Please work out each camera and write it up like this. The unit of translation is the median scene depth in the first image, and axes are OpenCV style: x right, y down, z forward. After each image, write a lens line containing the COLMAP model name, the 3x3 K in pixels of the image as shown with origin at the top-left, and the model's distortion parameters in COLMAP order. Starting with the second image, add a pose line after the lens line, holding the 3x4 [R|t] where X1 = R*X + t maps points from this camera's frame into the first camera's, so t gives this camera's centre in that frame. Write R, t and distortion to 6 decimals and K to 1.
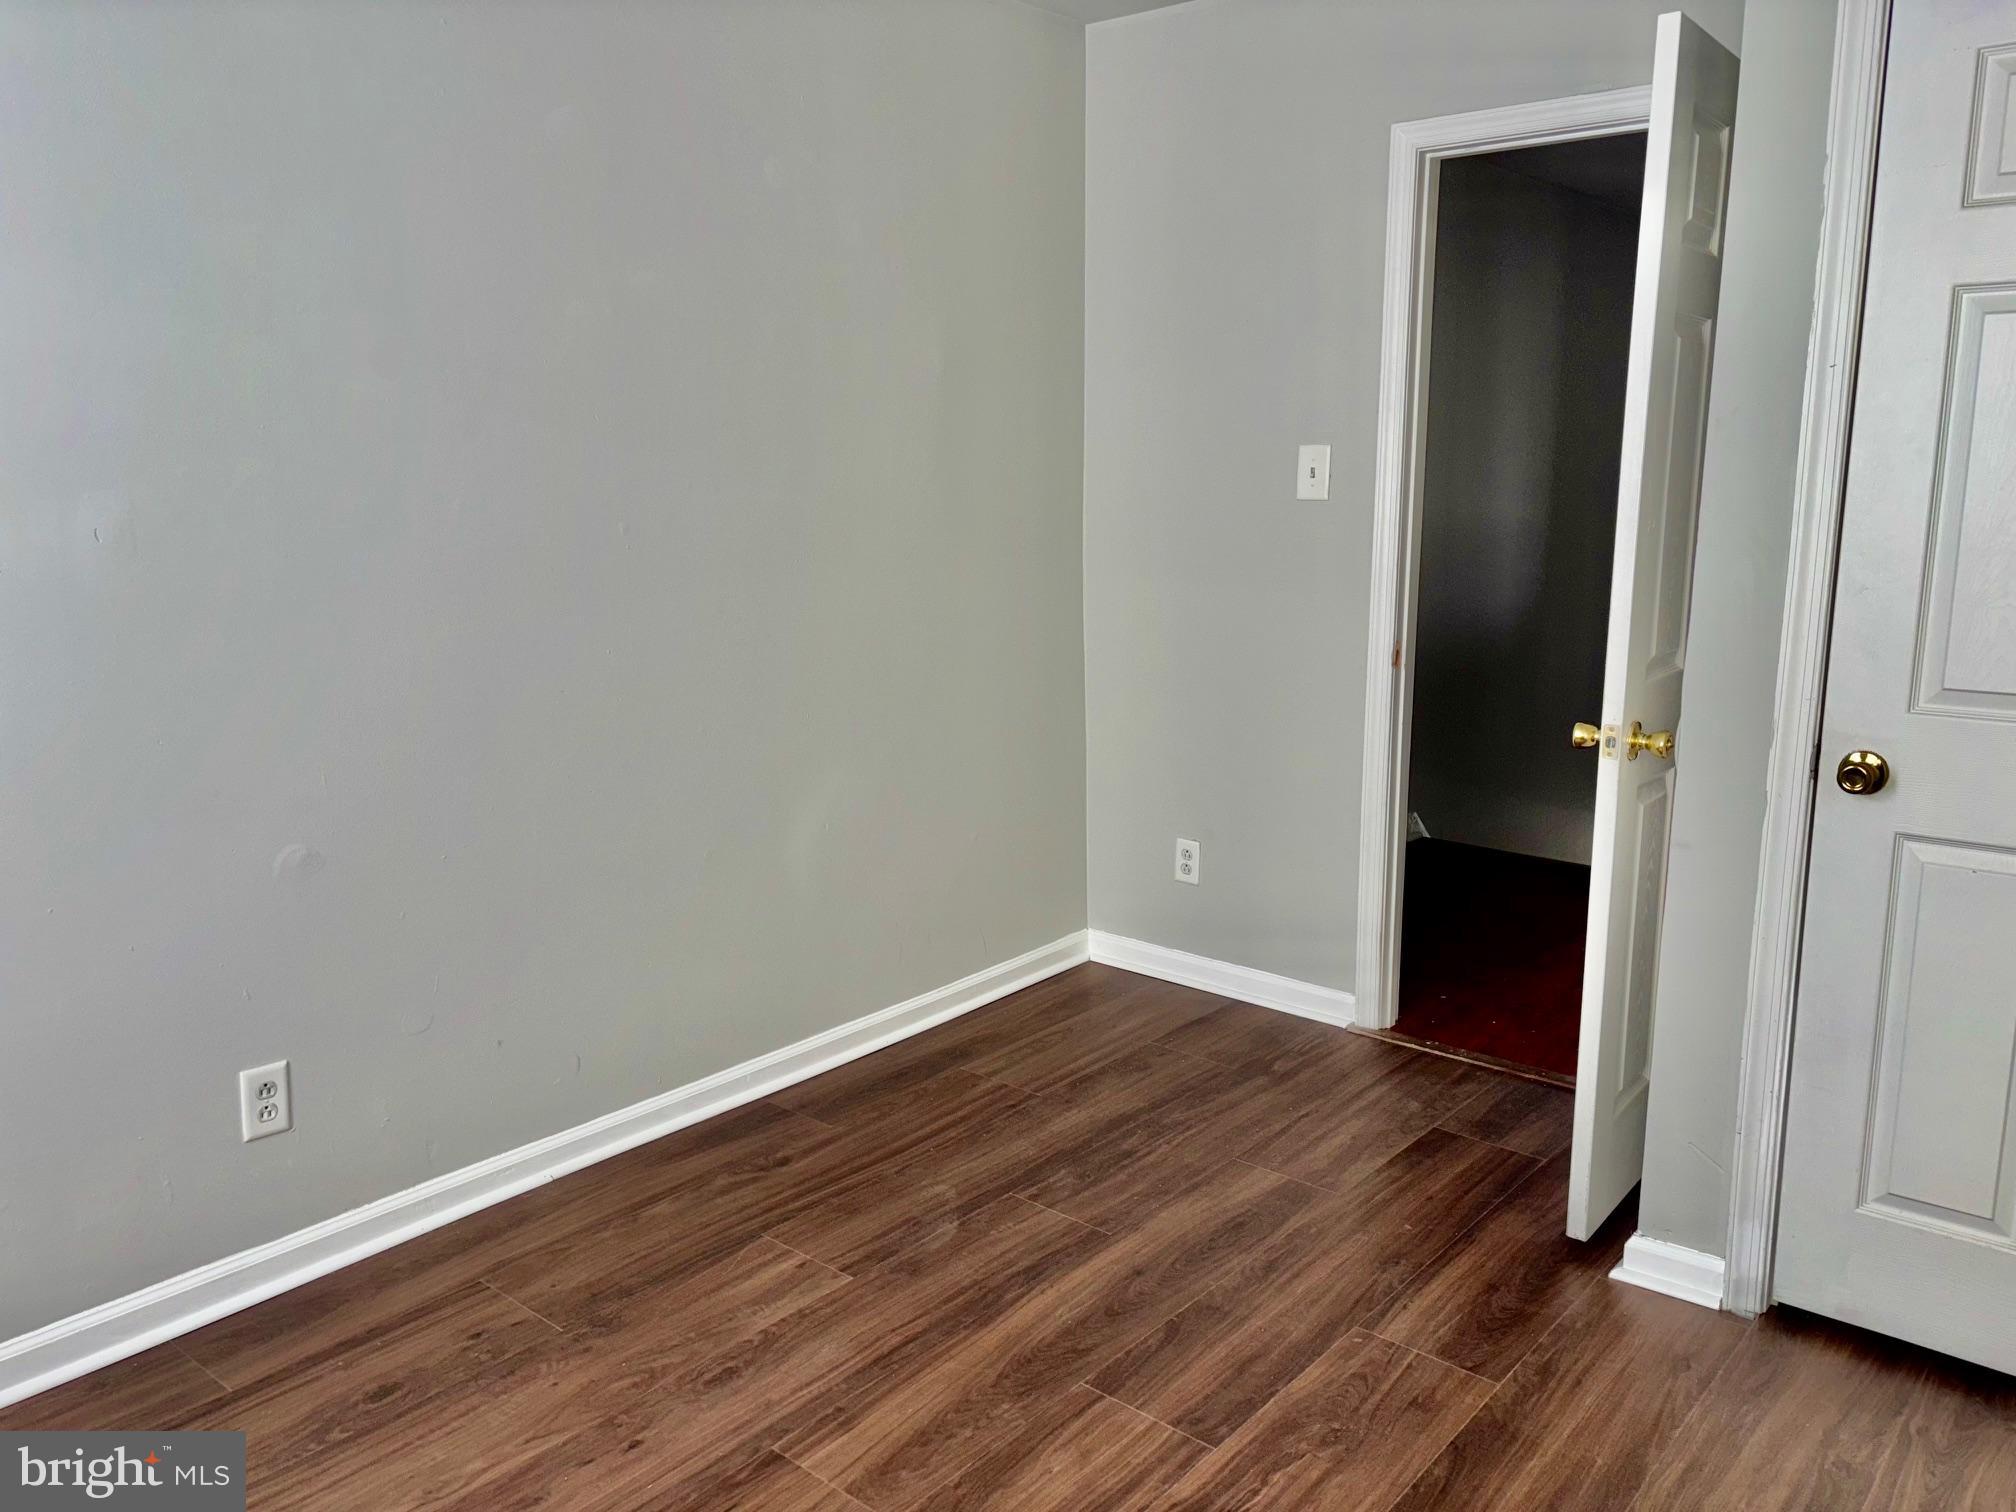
lens RADIAL K [[1528.3, 0, 1010.9], [0, 1528.3, 746.6], [0, 0, 1]] dist [0.043802, -0.040877]
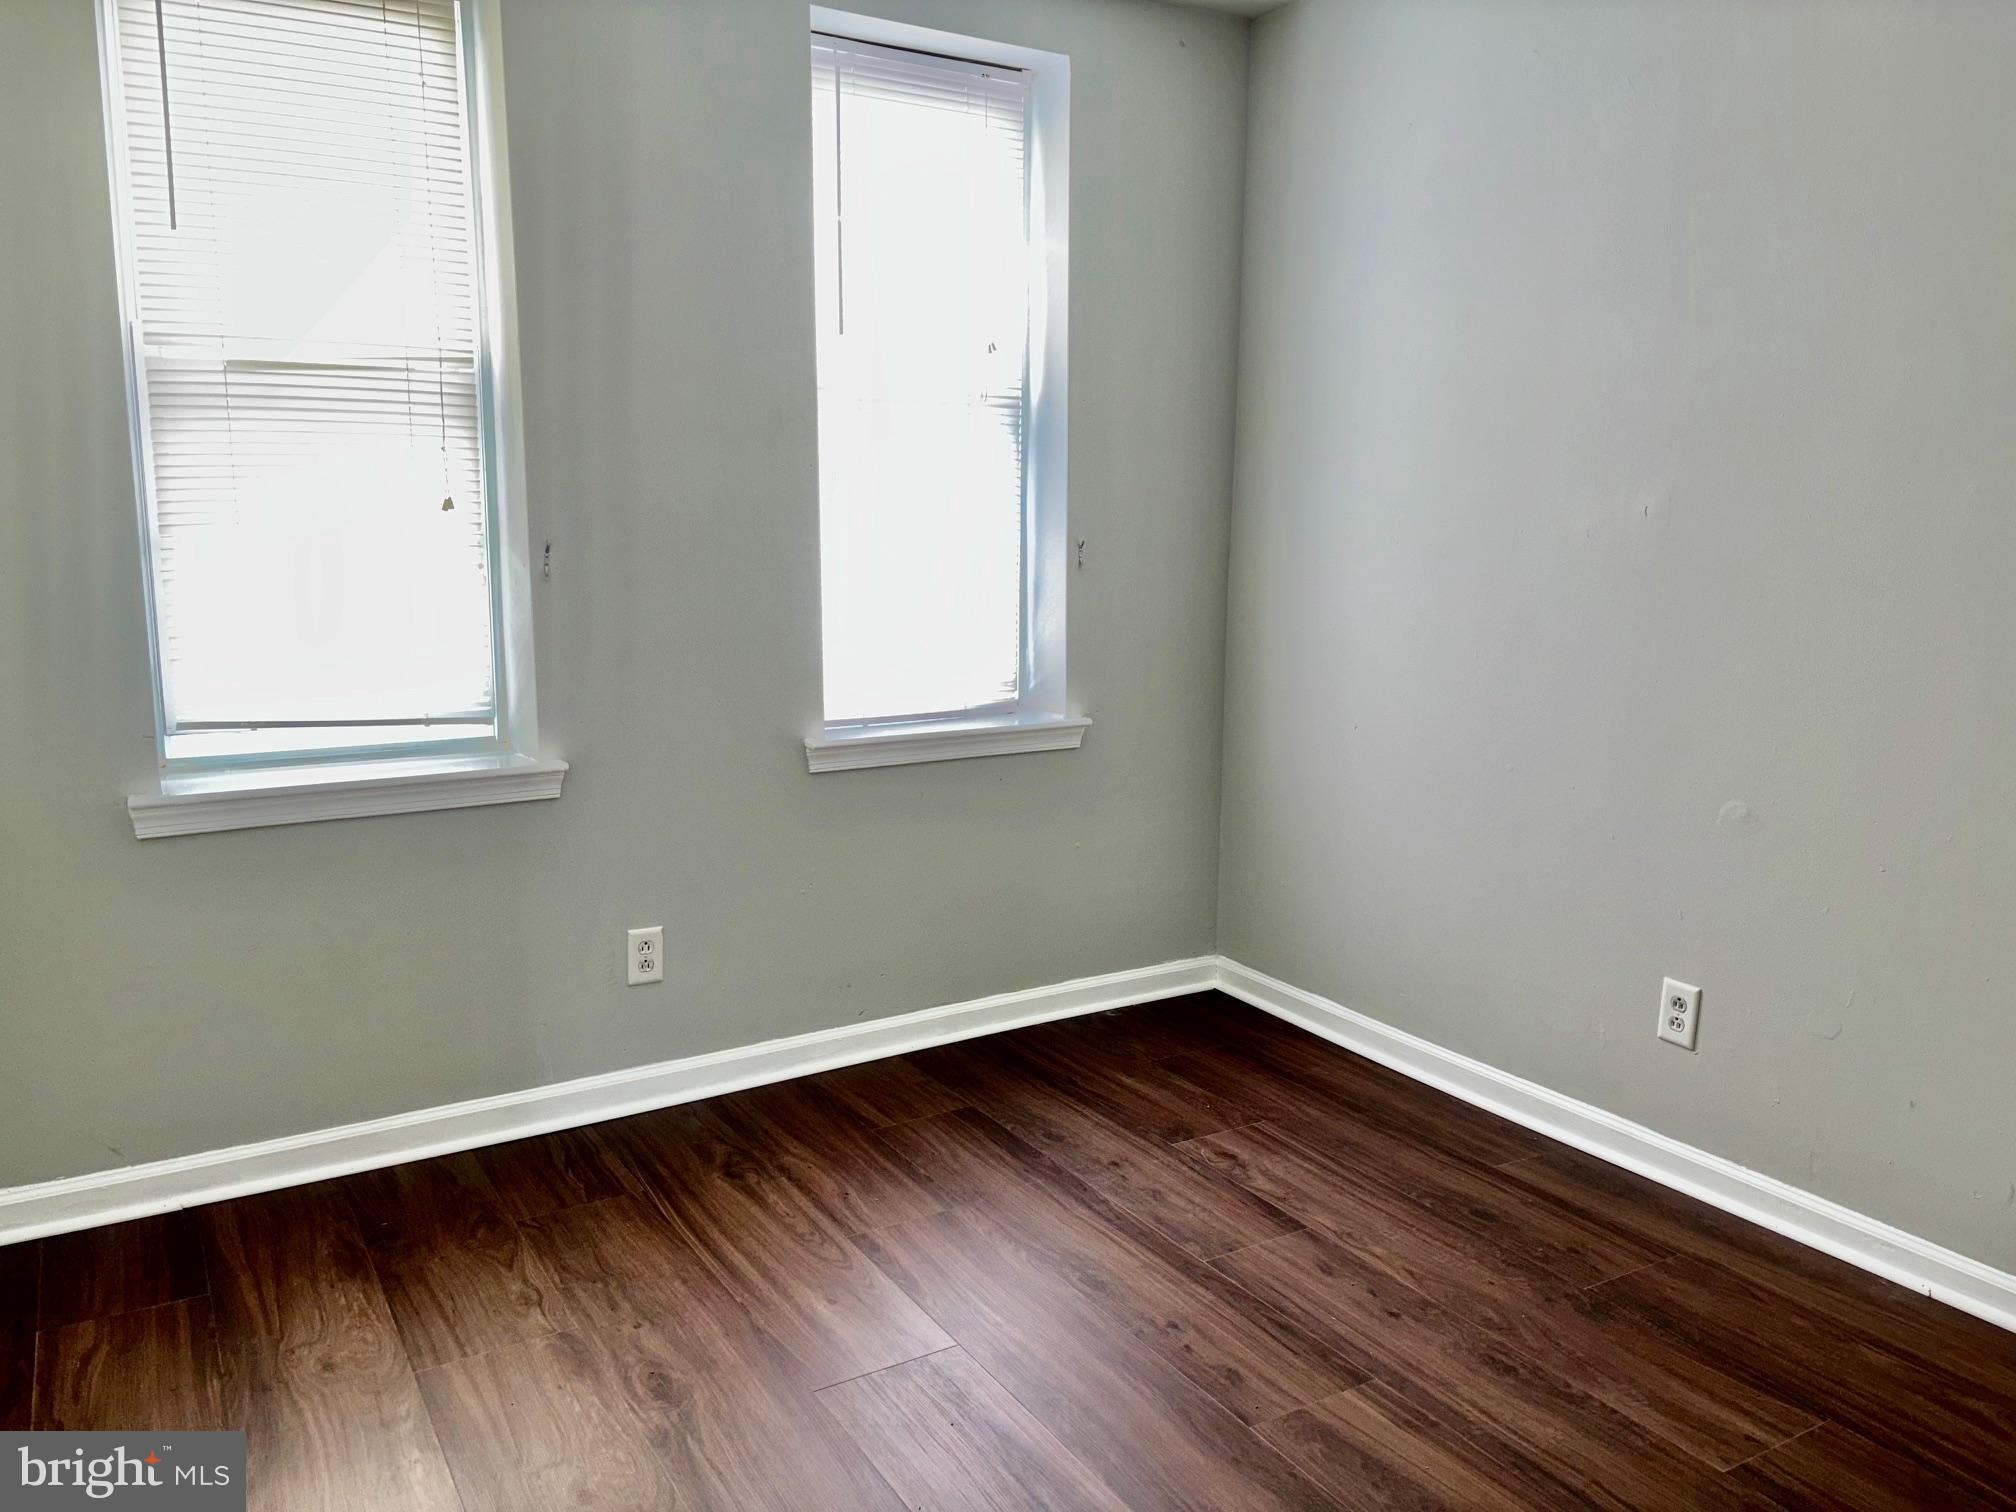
lens RADIAL K [[1528.3, 0, 1024.4], [0, 1528.3, 748.1], [0, 0, 1]] dist [0.043802, -0.040877]
pose [[-0.333336, 0.132719, -0.933420, 0.721216], [-0.172860, 0.964656, 0.198891, -0.102967], [0.926826, 0.227649, -0.298613, 0.859765]]
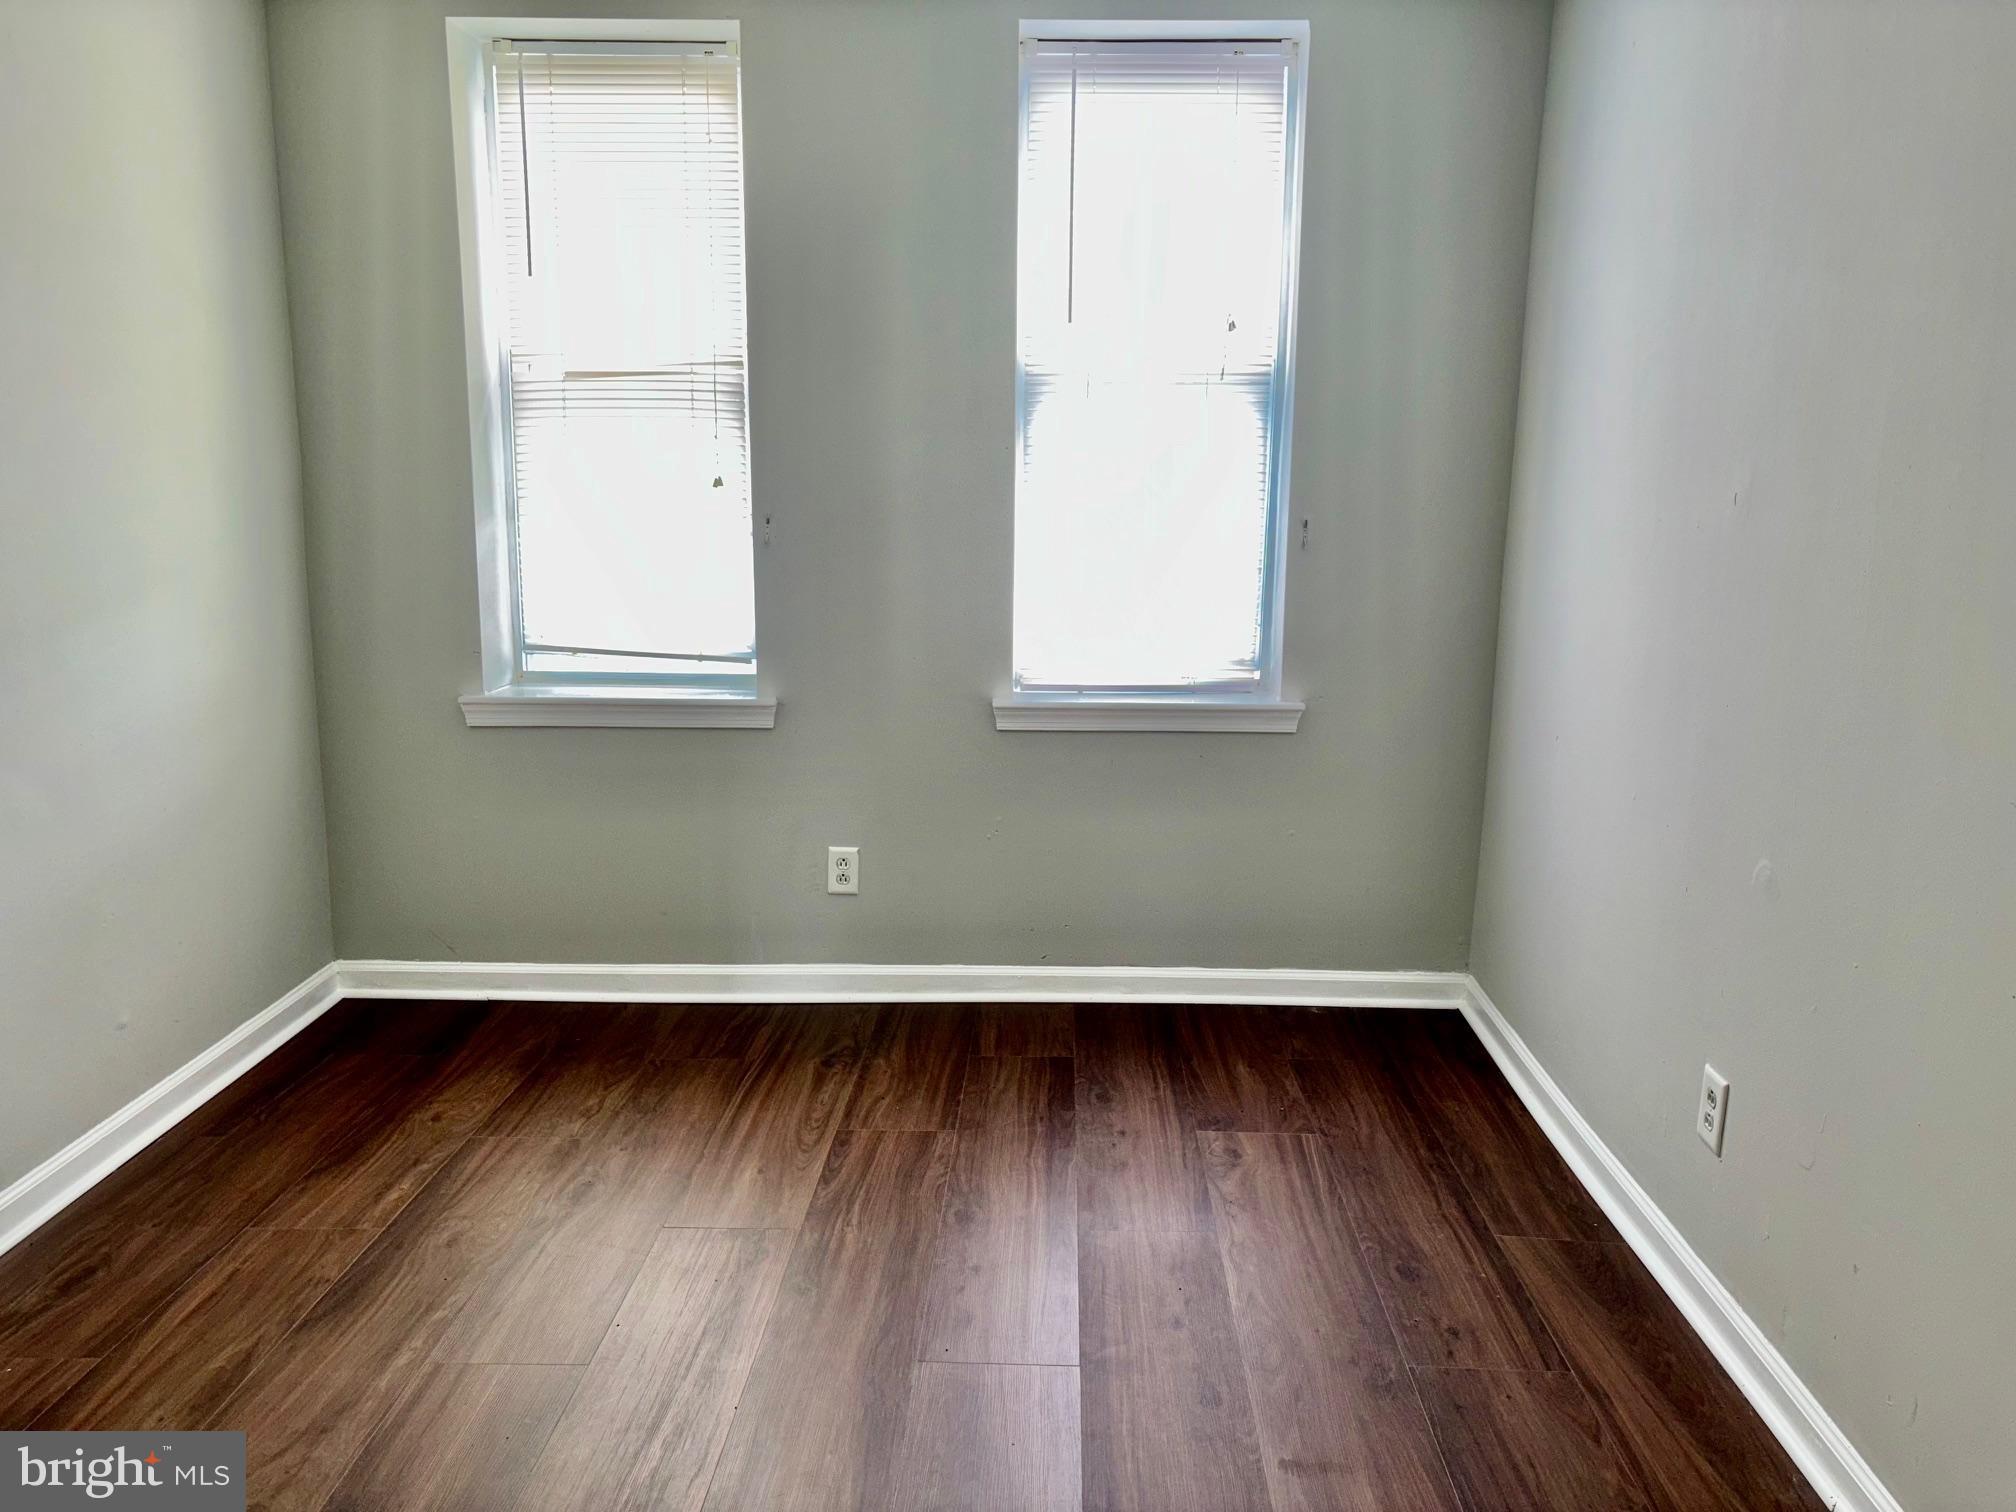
lens RADIAL K [[1528.3, 0, 1003.3], [0, 1528.3, 748.0], [0, 0, 1]] dist [0.043802, -0.040877]
pose [[-0.794842, 0.089367, -0.600200, 0.406962], [-0.122908, 0.944885, 0.303456, -0.211723], [0.594239, 0.314969, -0.740050, 1.387743]]
